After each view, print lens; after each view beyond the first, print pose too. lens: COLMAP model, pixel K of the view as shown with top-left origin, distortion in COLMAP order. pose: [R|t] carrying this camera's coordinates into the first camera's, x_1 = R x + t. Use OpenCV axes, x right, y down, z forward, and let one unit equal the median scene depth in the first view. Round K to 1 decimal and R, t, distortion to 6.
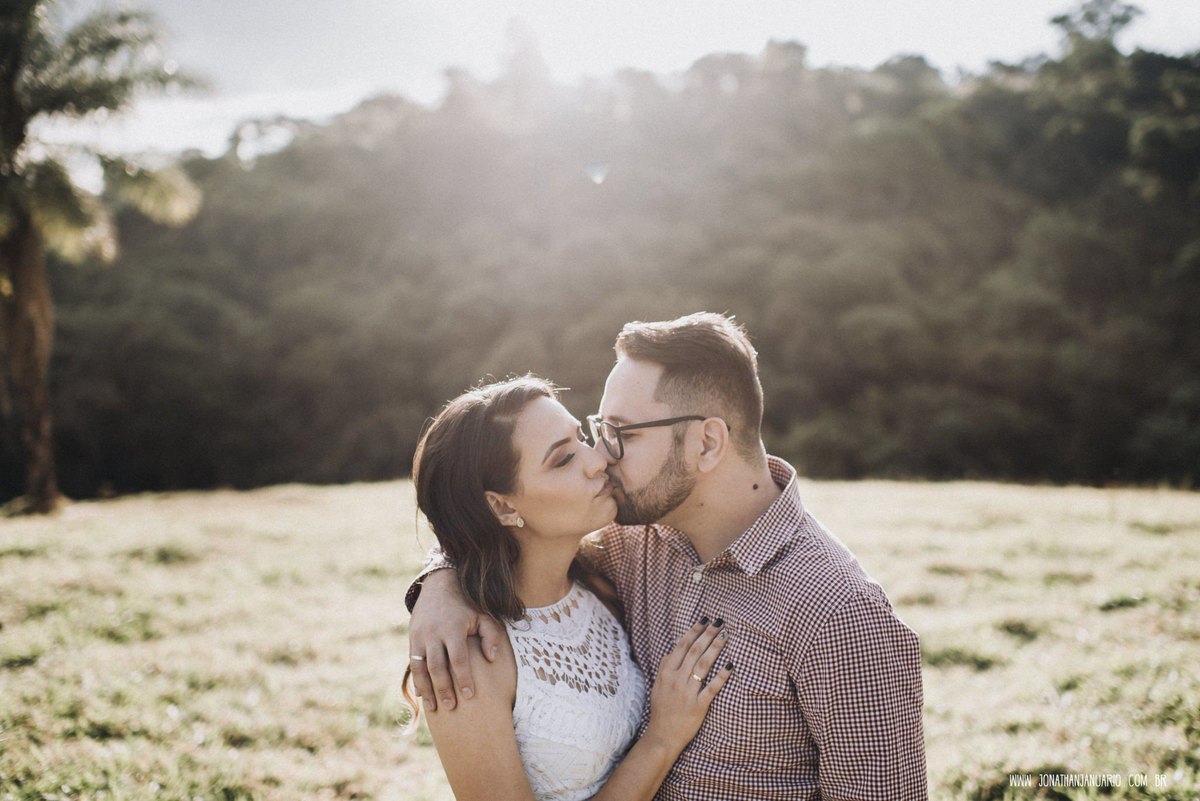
lens RADIAL K [[1294.6, 0, 604.1], [0, 1294.6, 410.2], [0, 0, 1]] dist [-0.031724, 0.000000]
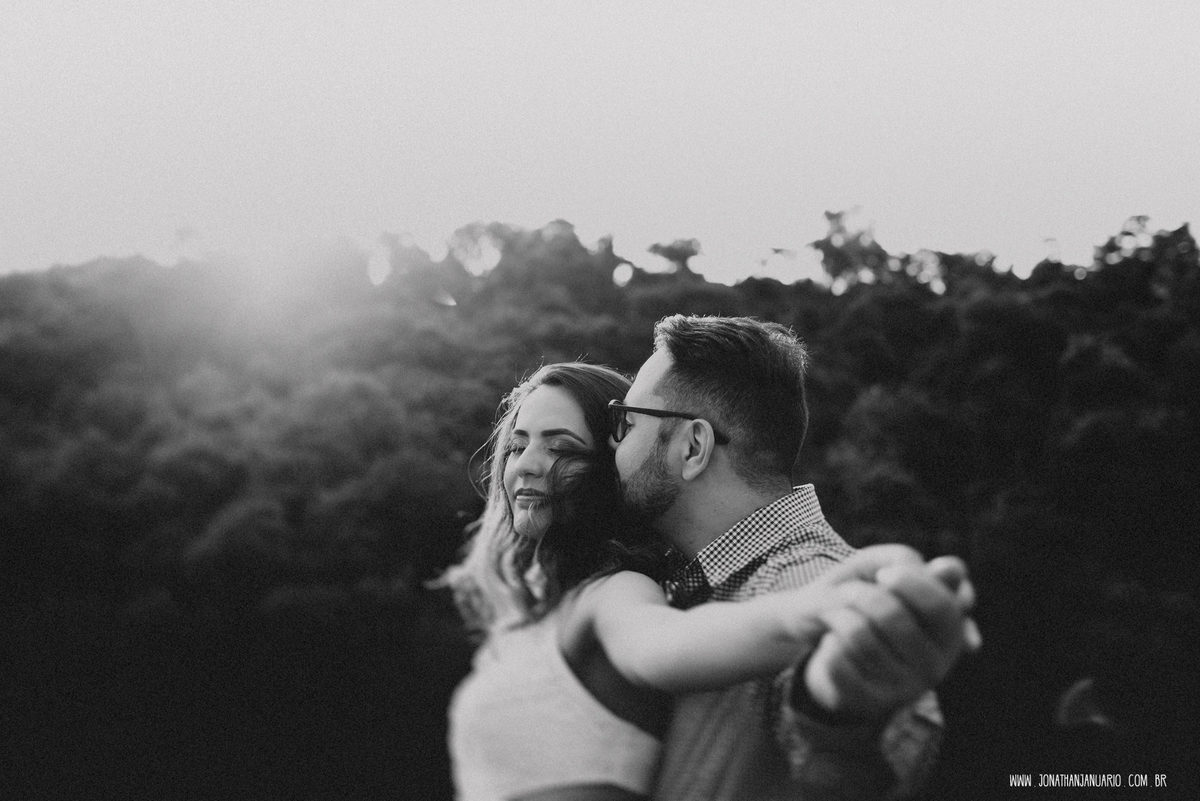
lens RADIAL K [[1294.6, 0, 609.8], [0, 1294.6, 394.2], [0, 0, 1]] dist [-0.031724, 0.000000]
pose [[0.977213, 0.045665, 0.207292, -0.018789], [-0.010428, 0.985734, -0.167987, 0.002860], [-0.212006, 0.161997, 0.963748, 0.203317]]
